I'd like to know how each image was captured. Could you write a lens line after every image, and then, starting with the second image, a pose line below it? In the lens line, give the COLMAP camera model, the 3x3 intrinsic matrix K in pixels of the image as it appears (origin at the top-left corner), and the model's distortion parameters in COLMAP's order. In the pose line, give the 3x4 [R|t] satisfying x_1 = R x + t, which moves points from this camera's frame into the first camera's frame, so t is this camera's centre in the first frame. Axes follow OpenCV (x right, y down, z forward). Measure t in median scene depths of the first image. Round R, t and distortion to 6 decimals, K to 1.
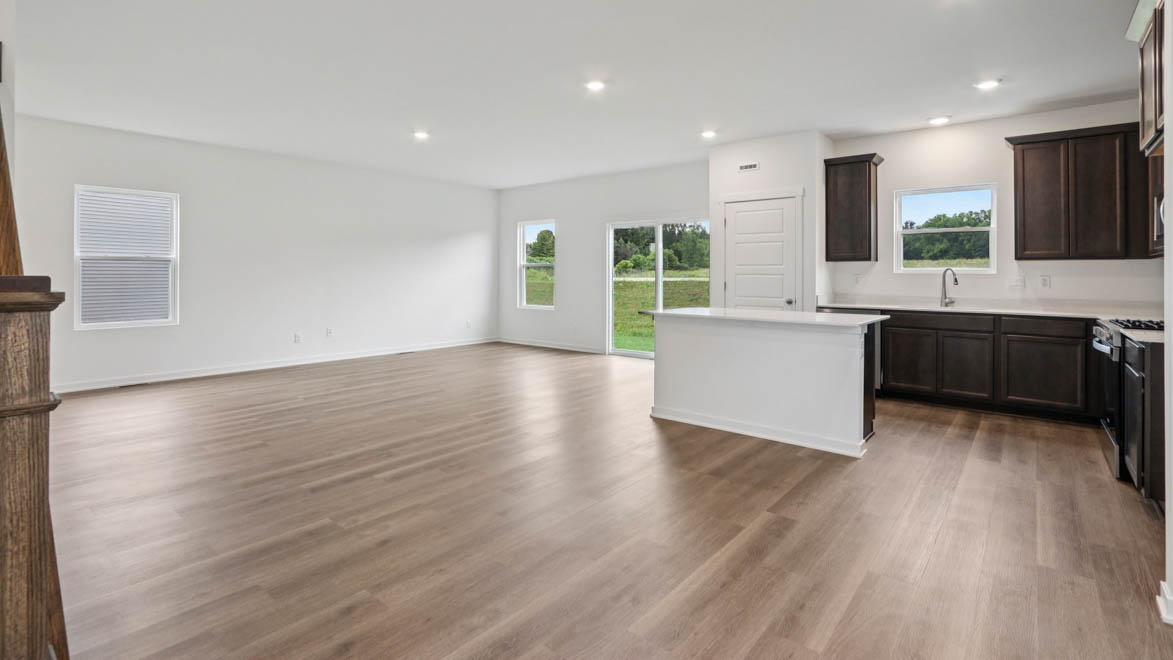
lens RADIAL K [[542.1, 0, 591.1], [0, 542.1, 273.1], [0, 0, 1]] dist [-0.013509, -0.000068]
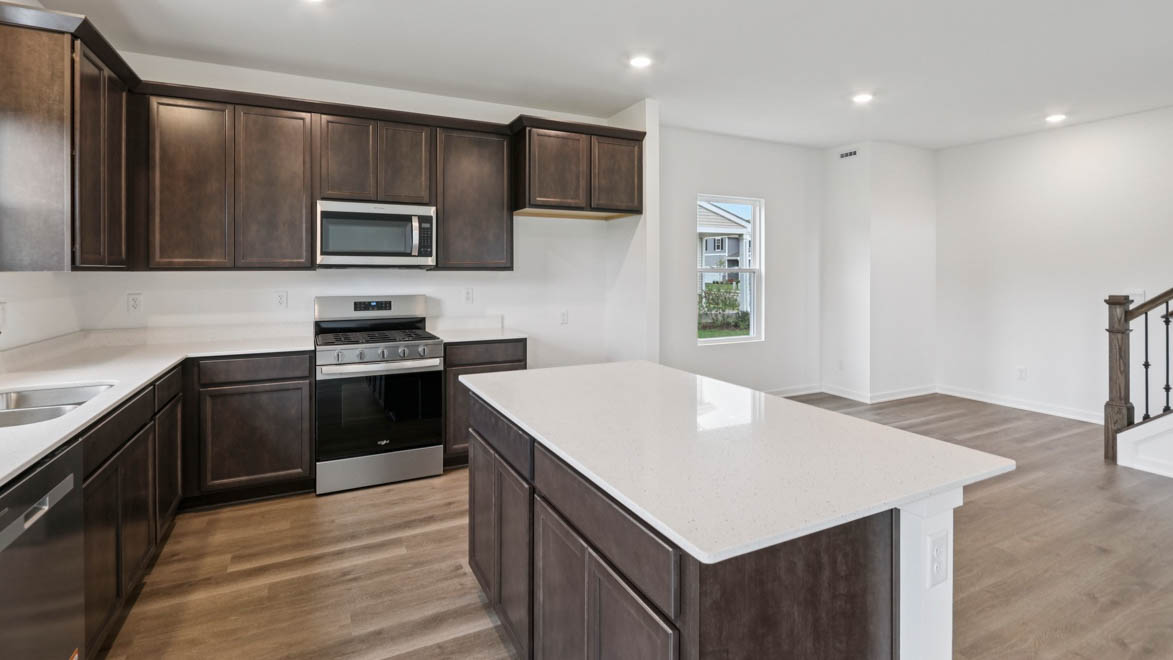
lens RADIAL K [[547.1, 0, 589.8], [0, 547.1, 268.9], [0, 0, 1]] dist [-0.009687, 0.000855]
pose [[-0.916597, -0.006954, 0.399751, 0.143383], [-0.008738, 0.999958, -0.002640, -0.025524], [-0.399716, -0.005912, -0.916620, 1.095339]]
